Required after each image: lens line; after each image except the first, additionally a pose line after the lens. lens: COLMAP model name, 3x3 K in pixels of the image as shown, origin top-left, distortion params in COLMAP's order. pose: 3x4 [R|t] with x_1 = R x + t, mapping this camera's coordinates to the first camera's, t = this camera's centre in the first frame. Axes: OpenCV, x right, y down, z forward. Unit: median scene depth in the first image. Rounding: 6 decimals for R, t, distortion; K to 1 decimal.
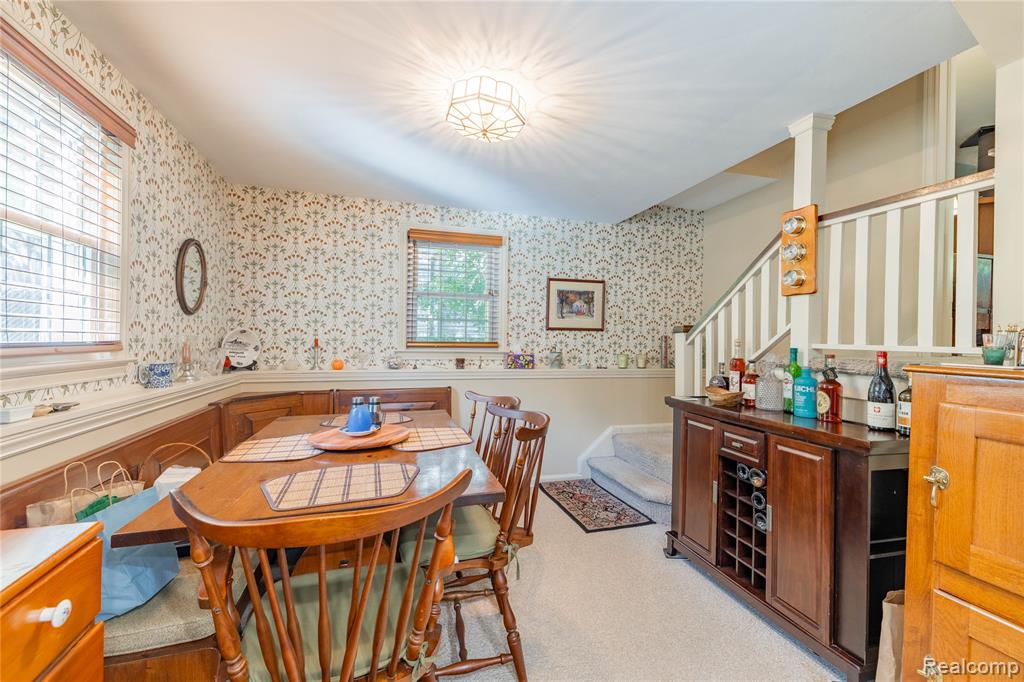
lens RADIAL K [[424.3, 0, 519.3], [0, 424.3, 338.8], [0, 0, 1]] dist [0.052128, -0.018320]
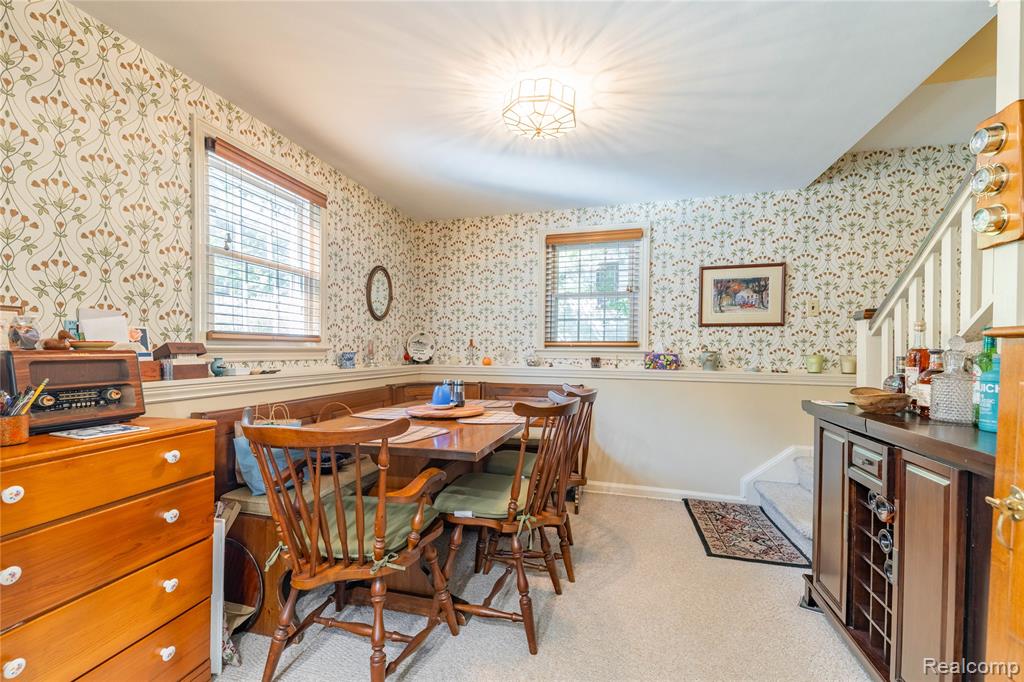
lens RADIAL K [[435.1, 0, 508.4], [0, 435.1, 351.2], [0, 0, 1]] dist [0.053101, -0.020359]
pose [[0.844272, -0.005856, -0.535883, 0.253387], [0.004375, 0.999982, -0.004034, 0.037143], [0.535897, 0.001061, 0.844283, 0.028413]]
